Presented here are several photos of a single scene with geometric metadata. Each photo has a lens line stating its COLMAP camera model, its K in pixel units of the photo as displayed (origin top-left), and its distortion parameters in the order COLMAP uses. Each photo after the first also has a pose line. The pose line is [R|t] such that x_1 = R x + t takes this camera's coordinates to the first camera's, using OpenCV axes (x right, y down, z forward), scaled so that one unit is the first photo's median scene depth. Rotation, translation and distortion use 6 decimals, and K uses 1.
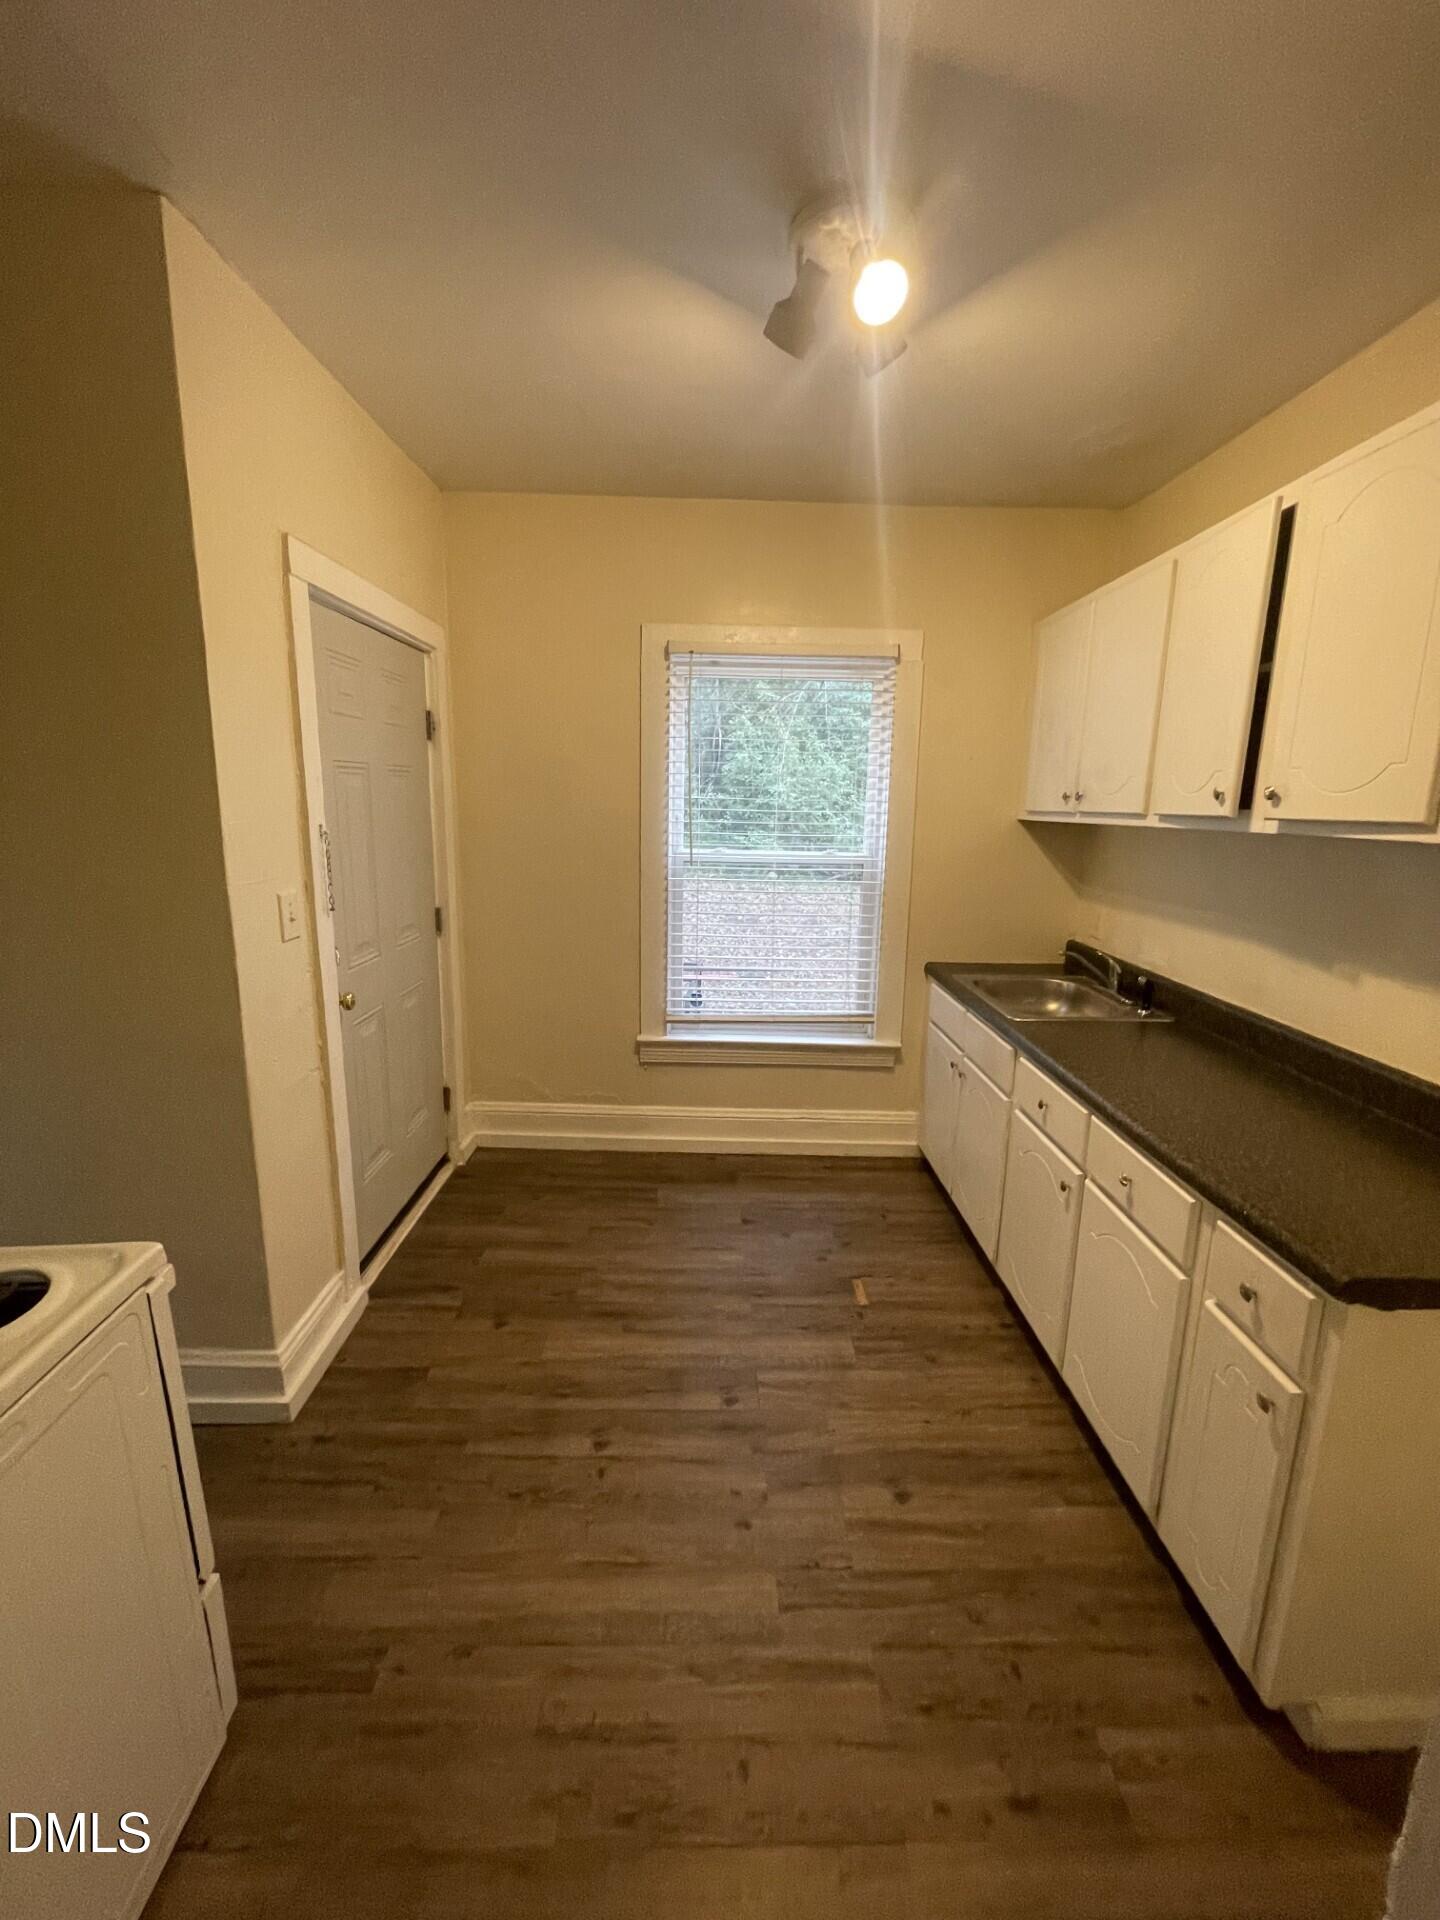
lens RADIAL K [[779.3, 0, 718.7], [0, 779.3, 956.1], [0, 0, 1]] dist [-0.002997, 0.000546]
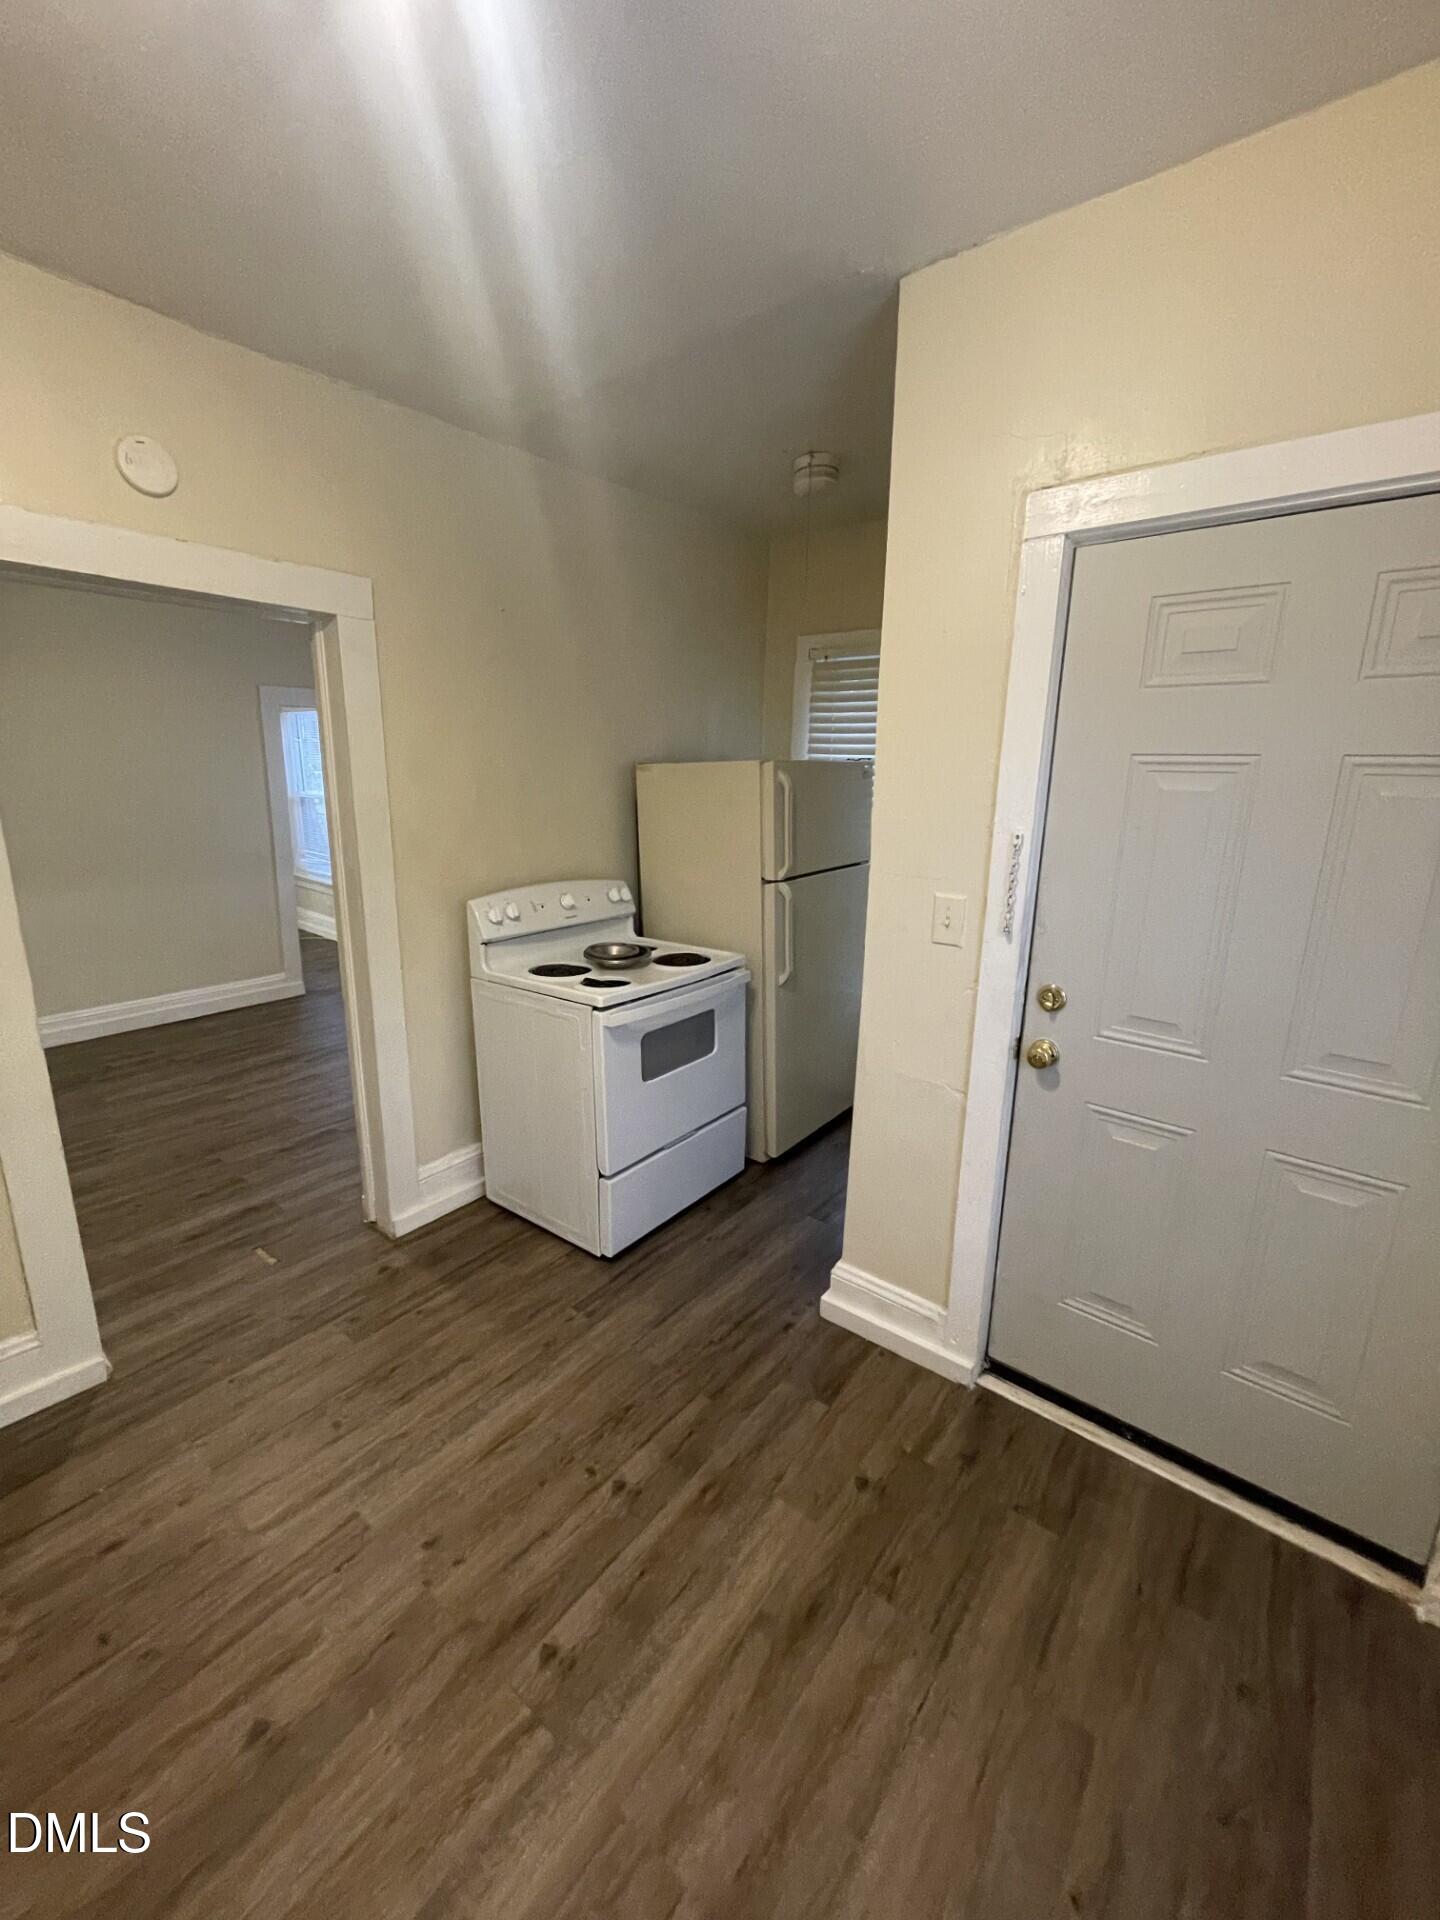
lens RADIAL K [[779.3, 0, 729.6], [0, 779.3, 960.9], [0, 0, 1]] dist [-0.002997, 0.000546]
pose [[-0.626082, 0.154423, -0.764314, 0.377771], [-0.188966, 0.920928, 0.340856, -0.292250], [0.756514, 0.357833, -0.547396, 1.379230]]
